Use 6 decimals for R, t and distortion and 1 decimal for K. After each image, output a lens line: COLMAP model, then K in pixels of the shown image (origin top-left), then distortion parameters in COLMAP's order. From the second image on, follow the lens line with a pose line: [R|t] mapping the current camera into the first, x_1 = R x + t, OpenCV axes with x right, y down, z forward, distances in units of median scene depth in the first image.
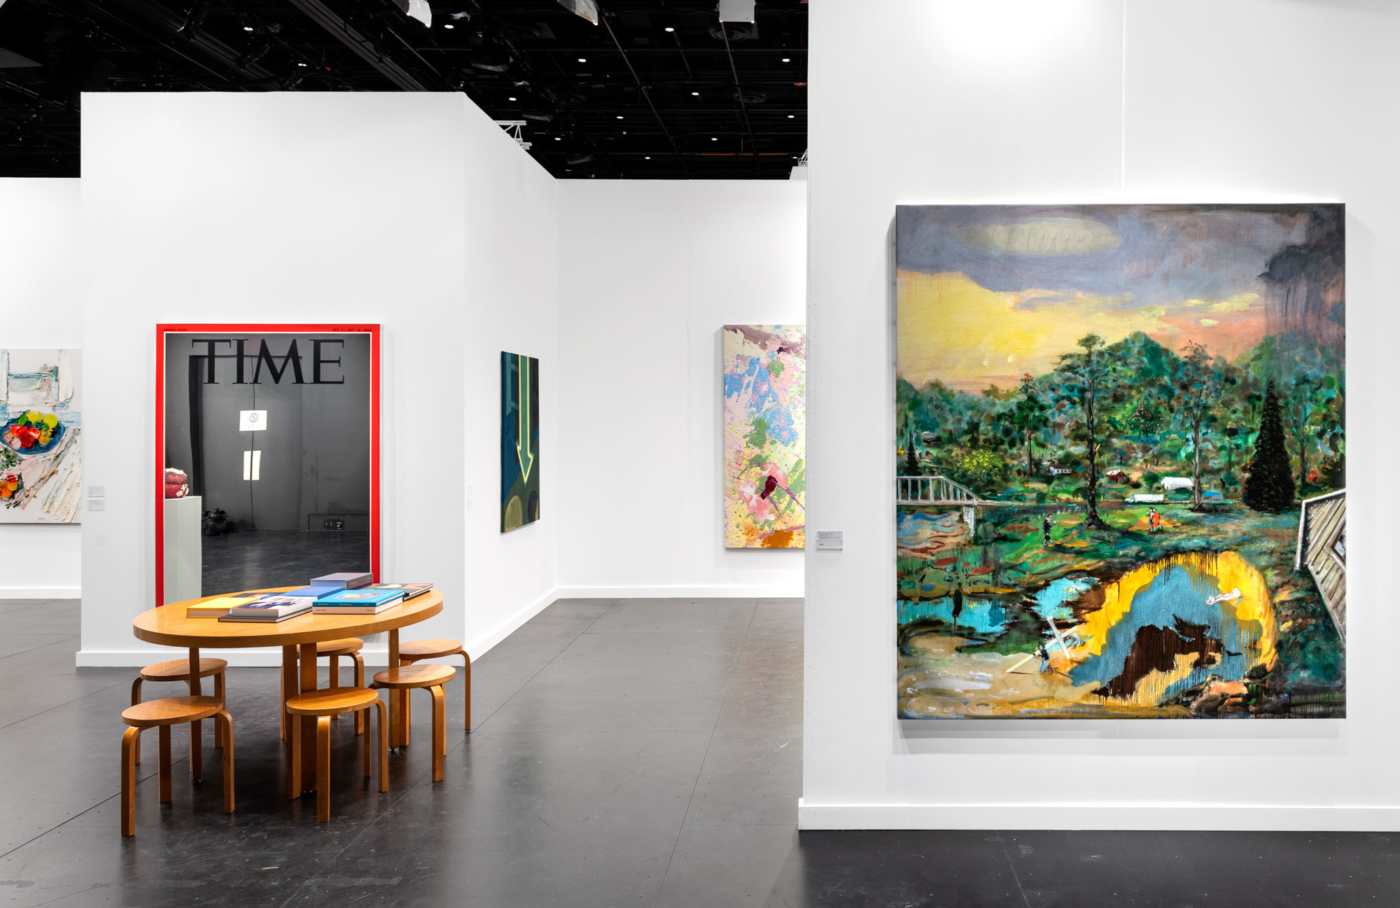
lens RADIAL K [[1078.7, 0, 860.6], [0, 1078.7, 425.3], [0, 0, 1]] dist [0.023098, -0.043944]
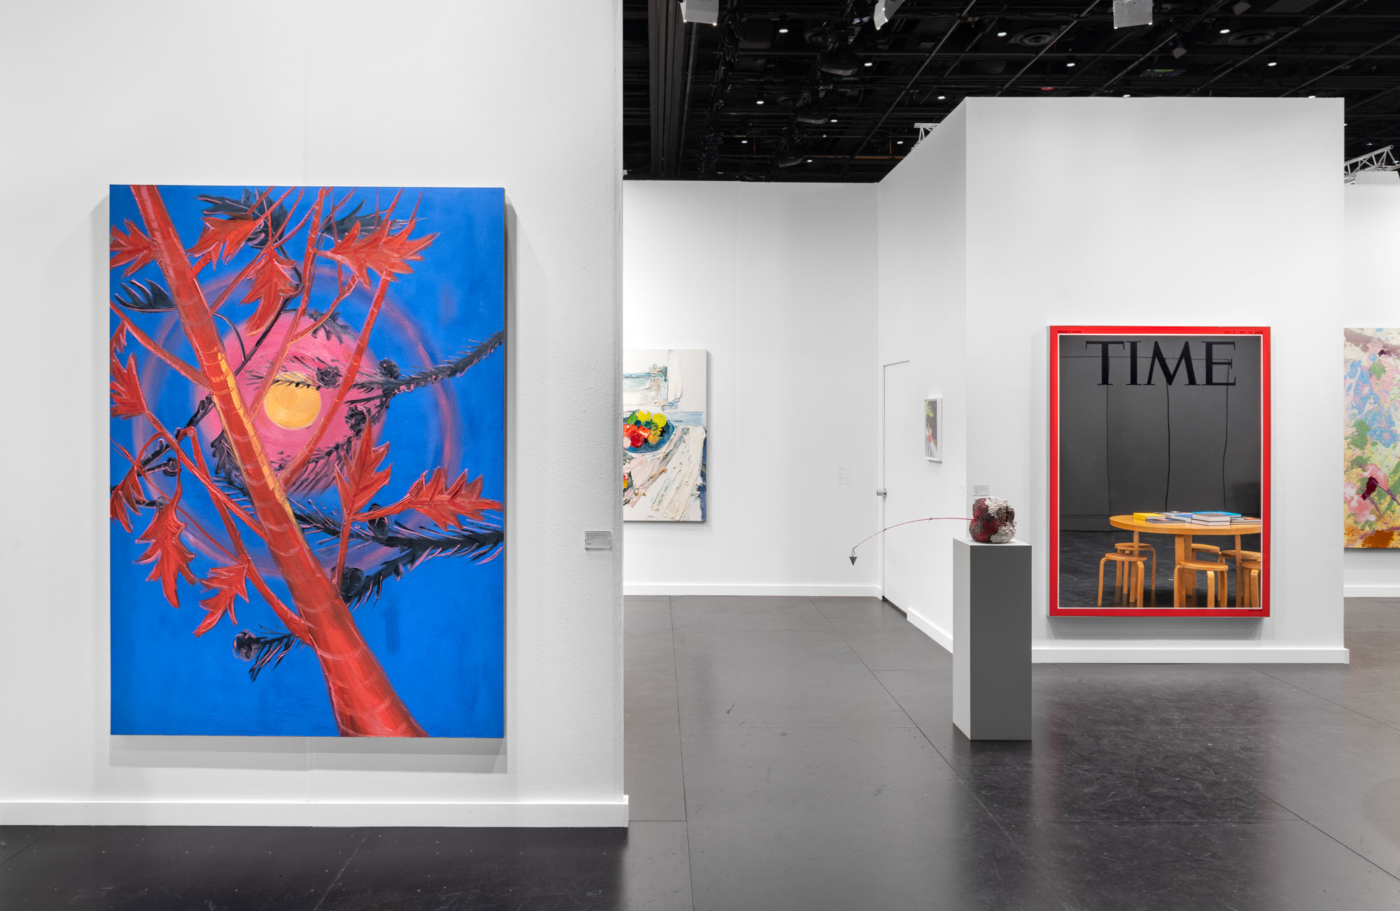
lens RADIAL K [[1078.7, 0, 642.7], [0, 1078.7, 419.8], [0, 0, 1]] dist [0.023098, -0.043944]
pose [[0.999400, 0.001959, -0.034584, -0.732205], [-0.002124, 0.999987, -0.004719, 0.000217], [0.034574, 0.004790, 0.999391, -0.025601]]
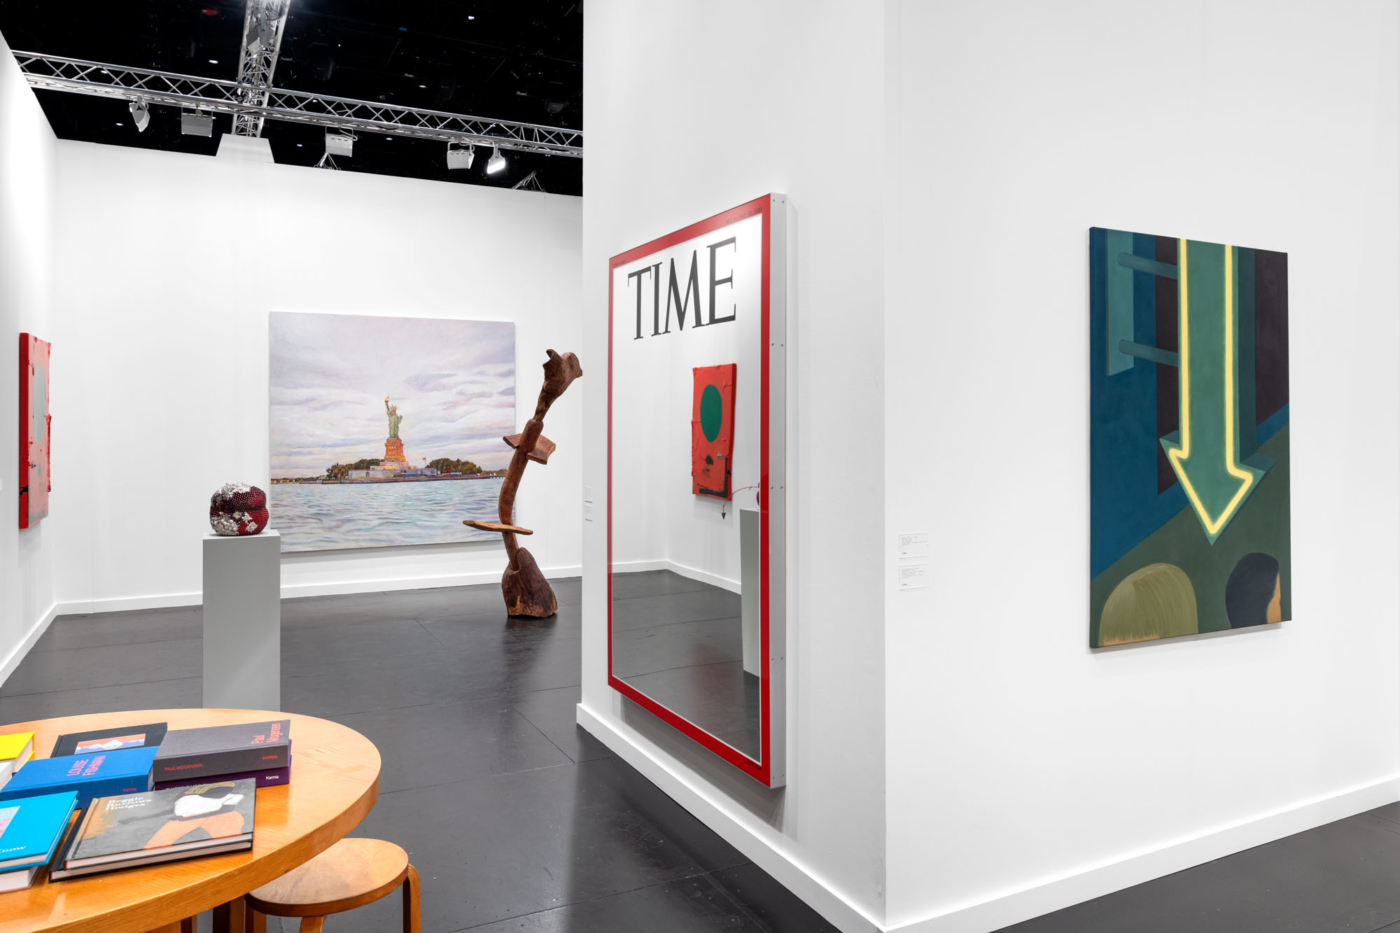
lens RADIAL K [[1001.9, 0, 705.6], [0, 1001.9, 418.9], [0, 0, 1]] dist [-0.009757, 0.007892]
pose [[0.429081, -0.004560, -0.903254, -0.030241], [-0.008098, 0.999928, -0.008895, 0.010660], [0.903230, 0.011132, 0.429013, 0.569869]]
